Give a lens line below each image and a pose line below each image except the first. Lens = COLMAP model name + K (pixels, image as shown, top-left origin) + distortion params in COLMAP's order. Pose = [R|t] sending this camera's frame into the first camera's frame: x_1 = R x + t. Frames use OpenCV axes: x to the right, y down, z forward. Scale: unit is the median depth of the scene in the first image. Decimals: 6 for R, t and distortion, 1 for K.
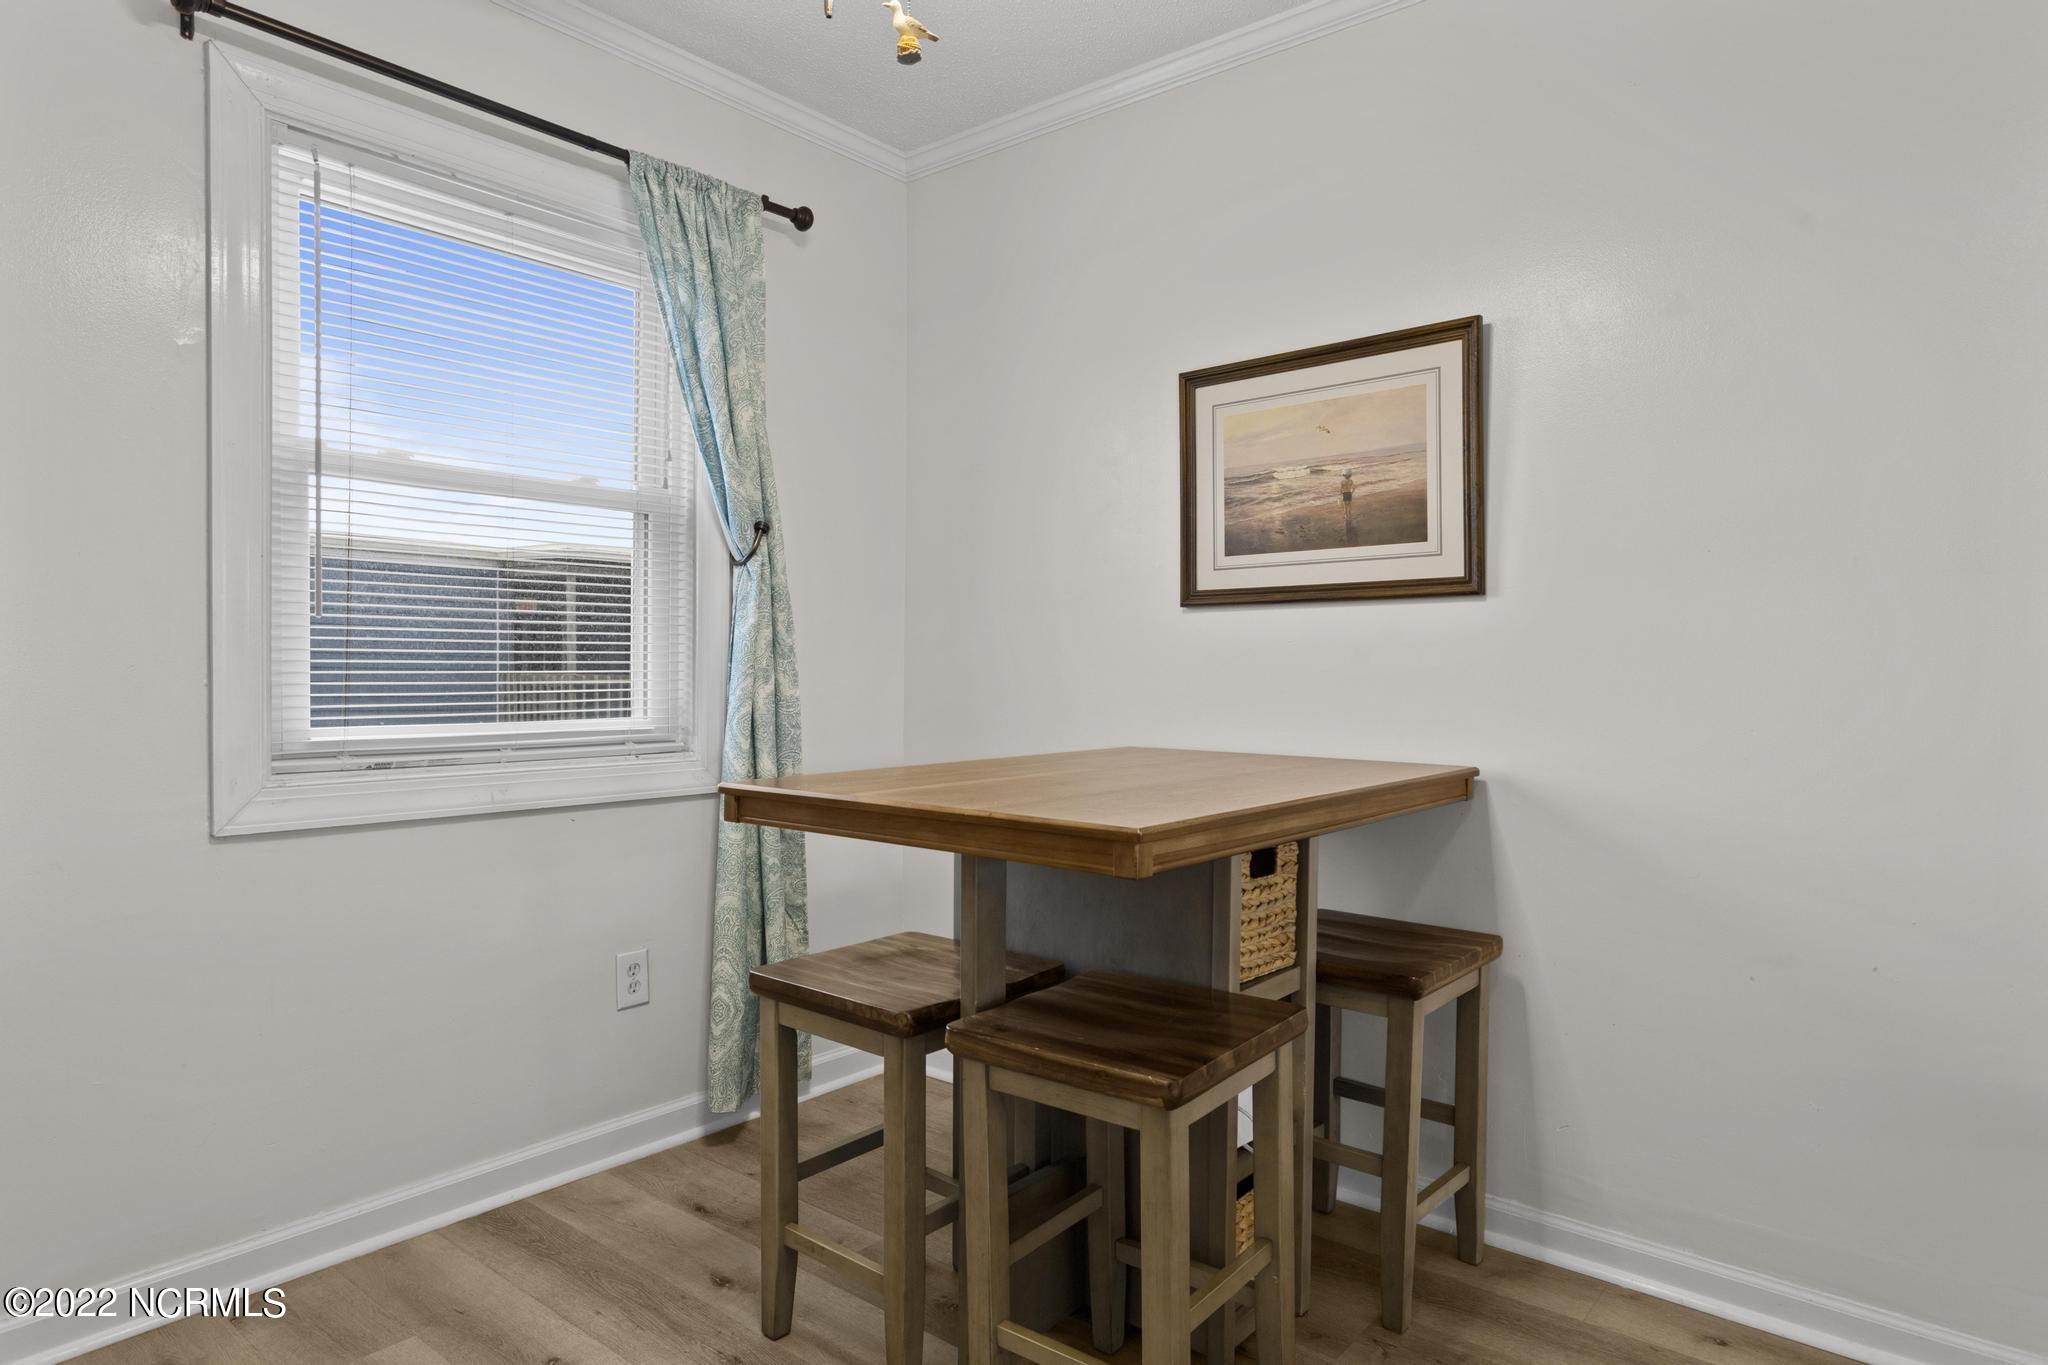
lens RADIAL K [[1233.8, 0, 1024.0], [0, 1233.8, 682.5], [0, 0, 1]] dist [0.004756, 0.000900]
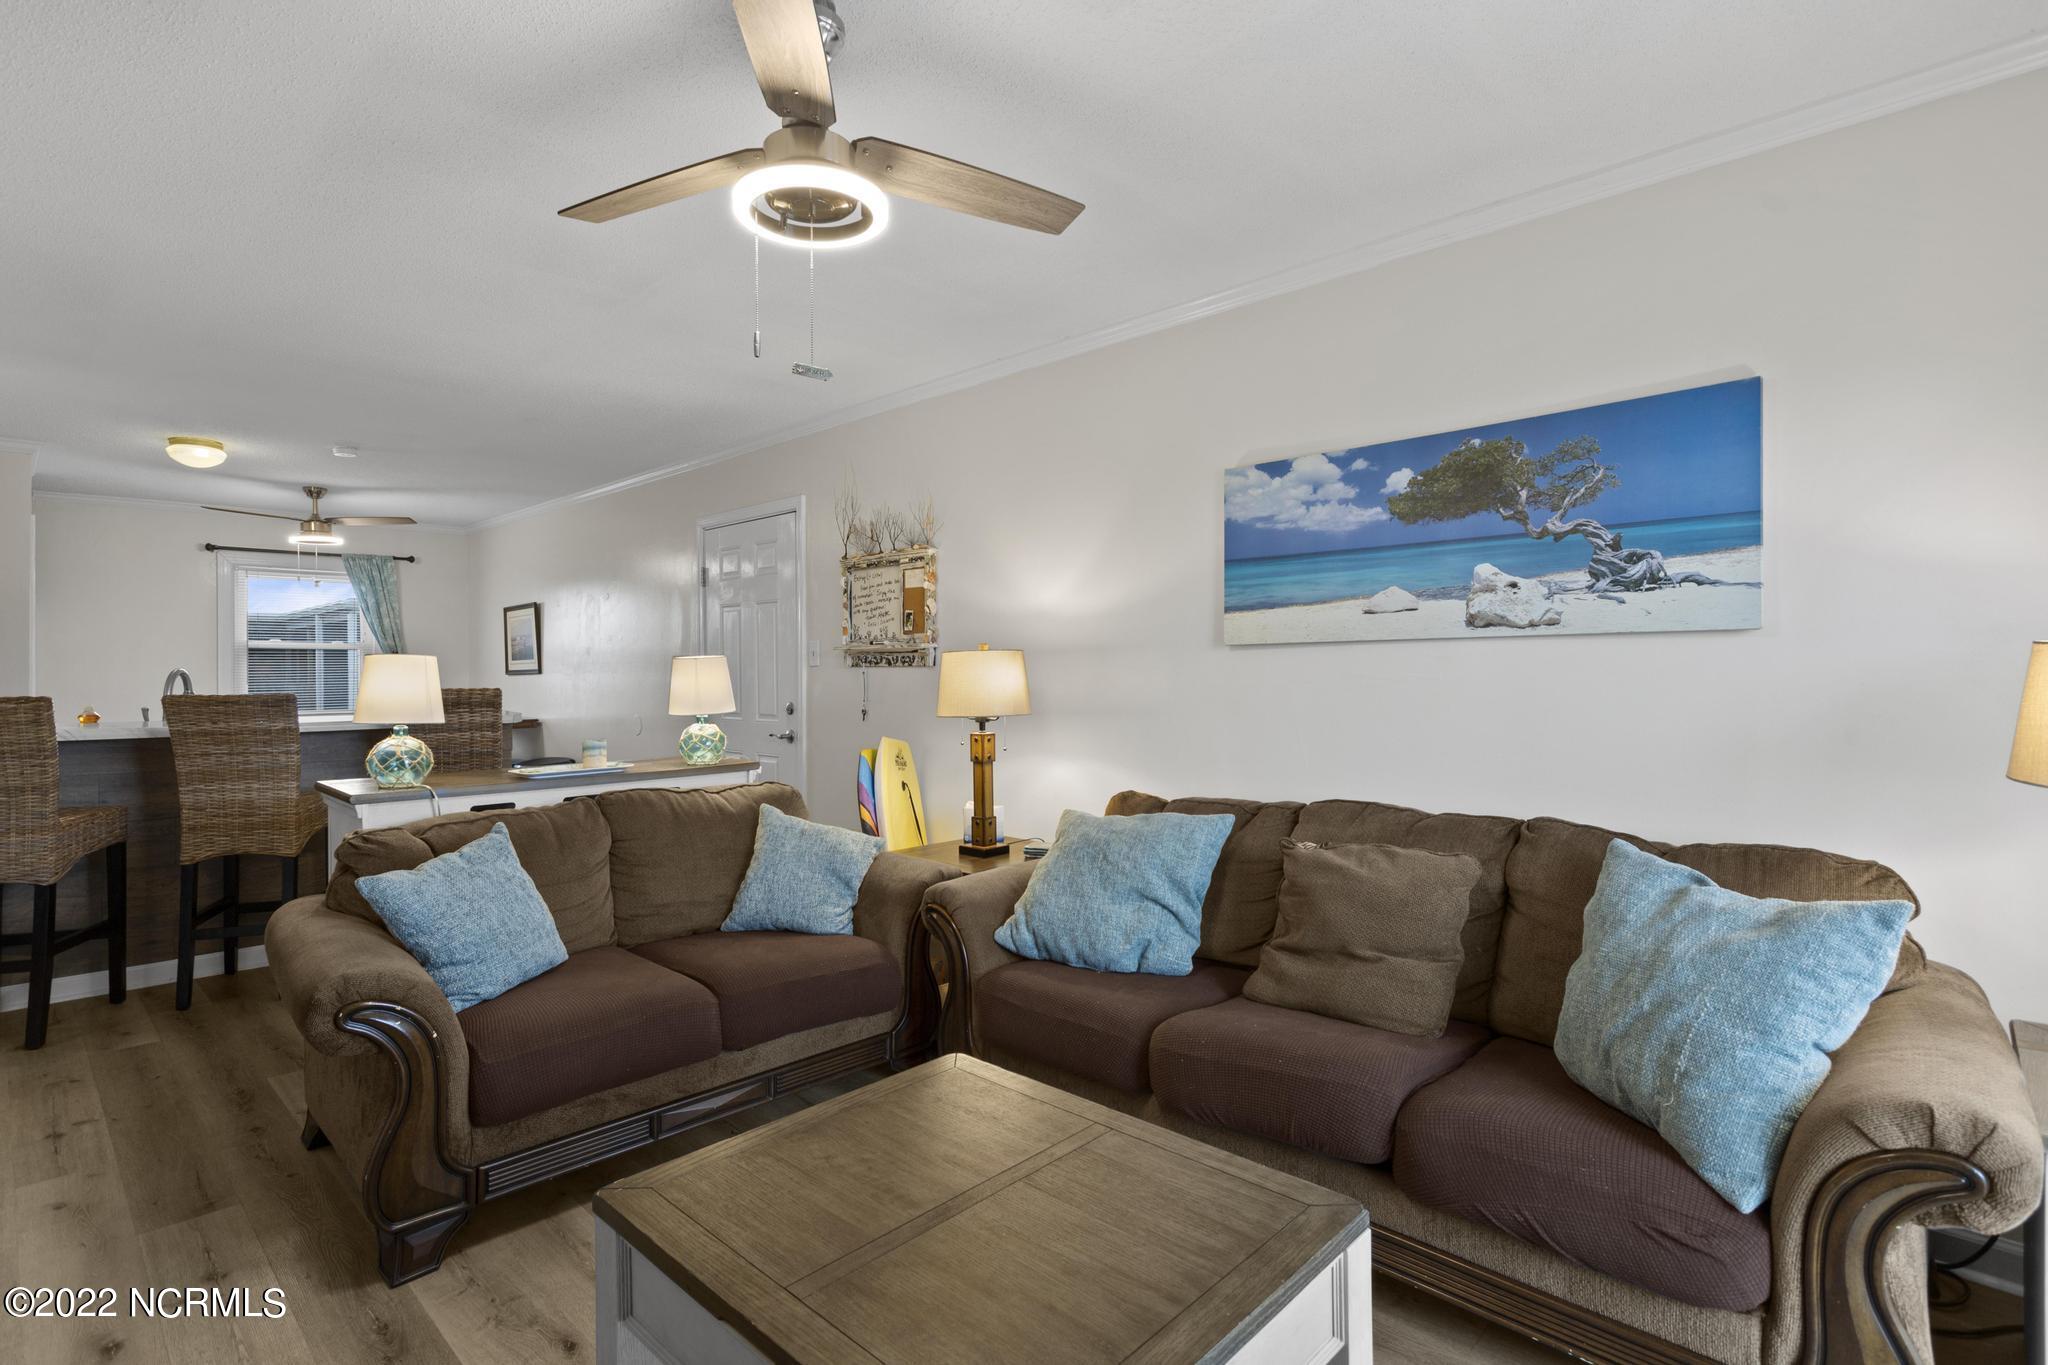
lens RADIAL K [[993.6, 0, 1026.3], [0, 993.6, 672.8], [0, 0, 1]] dist [0.009097, 0.000290]
pose [[0.996920, -0.013916, -0.077178, 1.832972], [0.013367, 0.999882, -0.007627, -0.026370], [0.077275, 0.006572, 0.996988, -1.702792]]
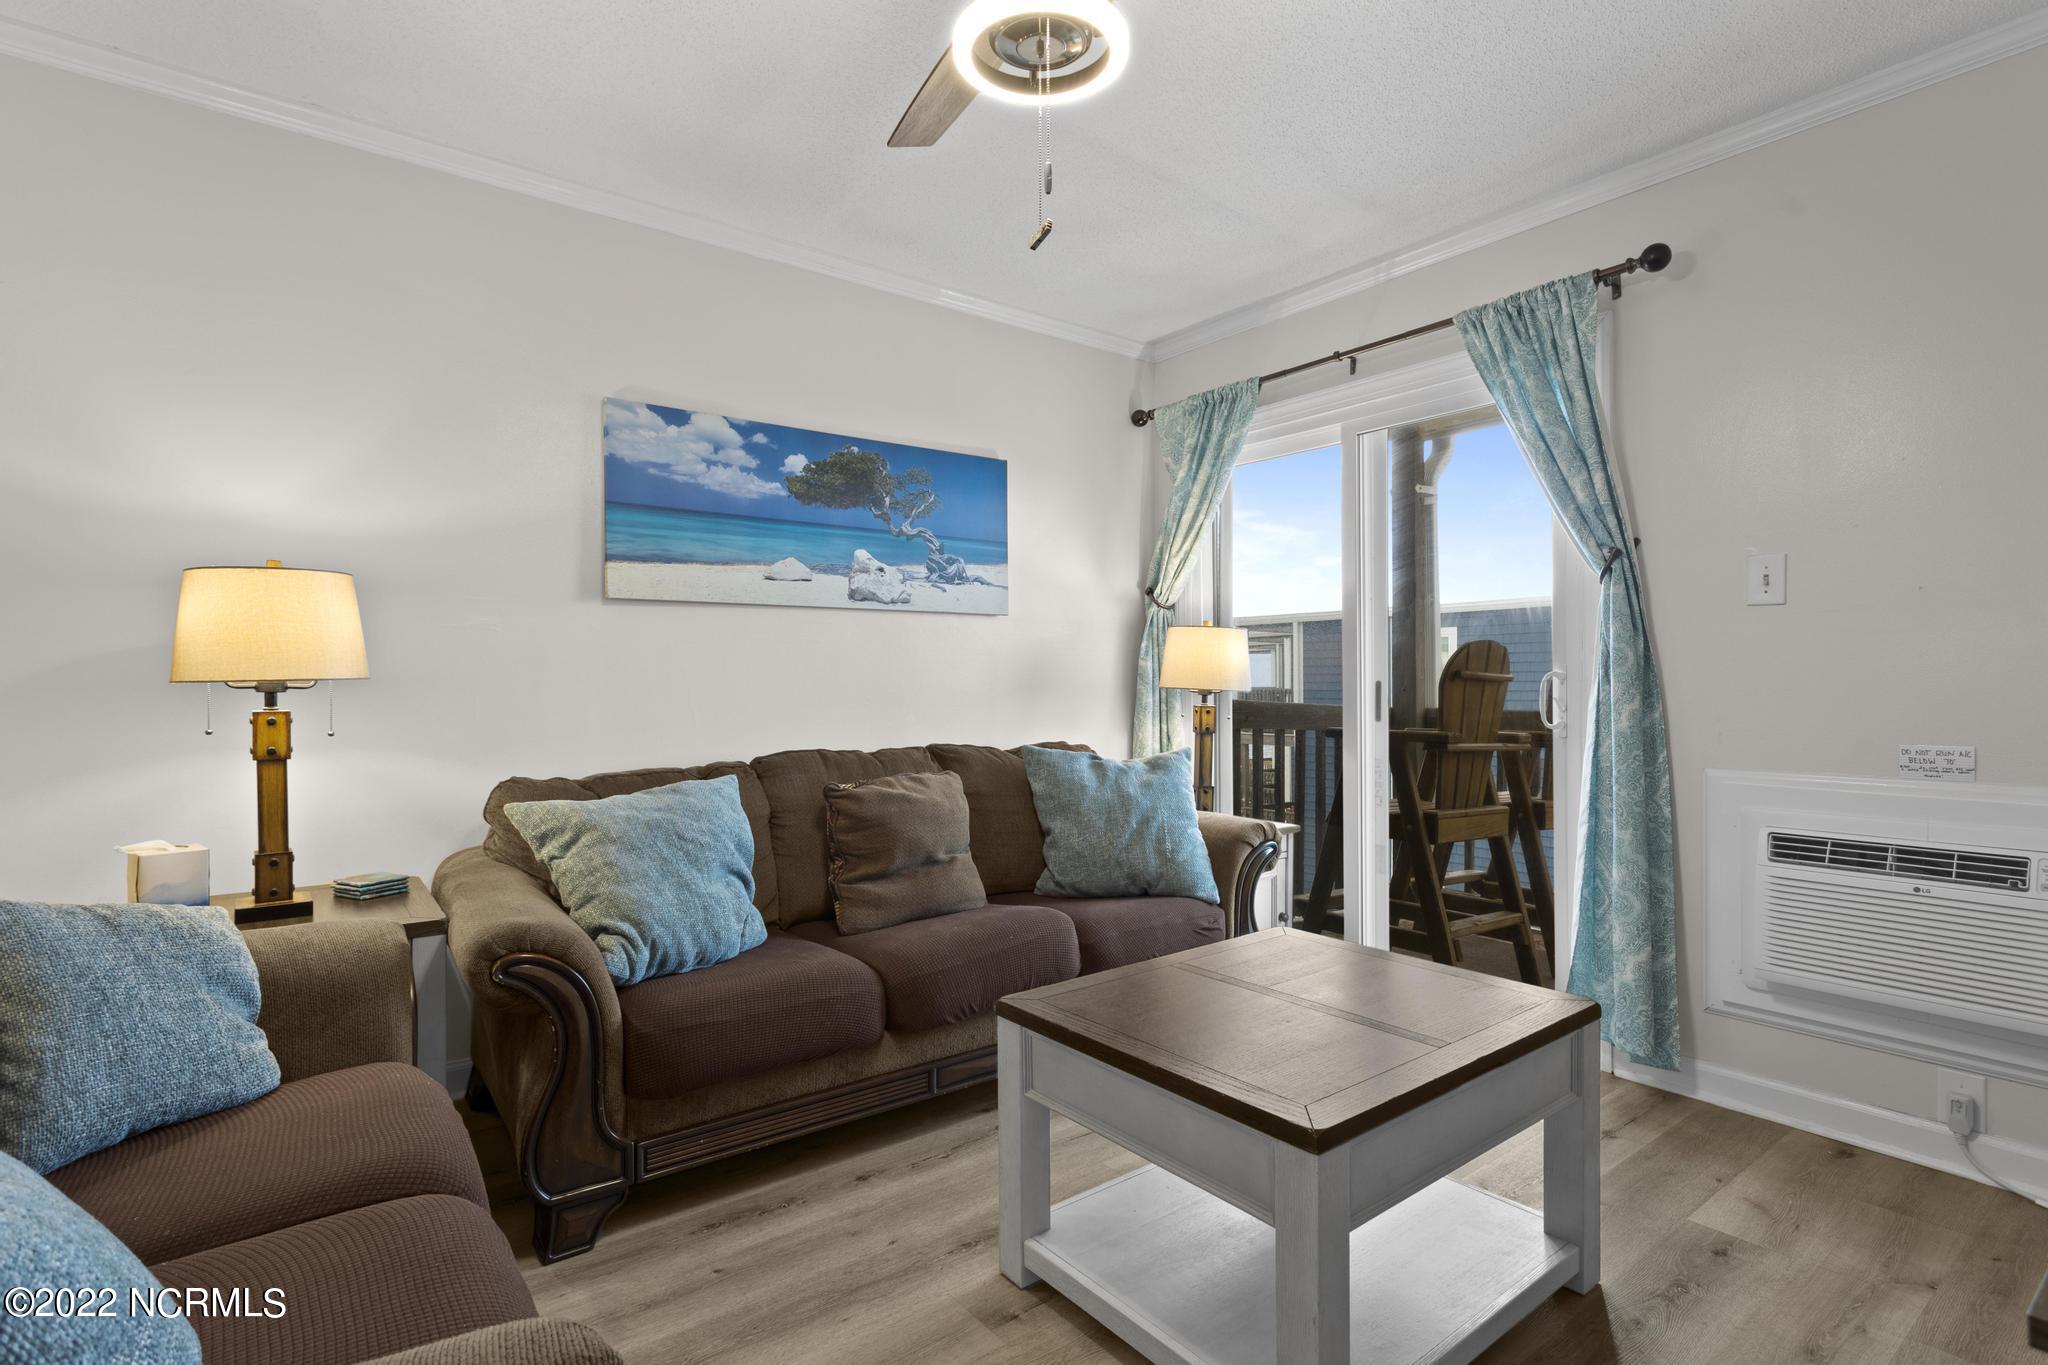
lens RADIAL K [[1006.6, 0, 1024.0], [0, 1006.6, 682.5], [0, 0, 1]] dist [0.001353, 0.000413]
pose [[0.229562, -0.009532, 0.973247, 1.053472], [0.012305, 0.999901, 0.006890, 0.021174], [-0.973216, 0.010394, 0.229657, -1.161871]]
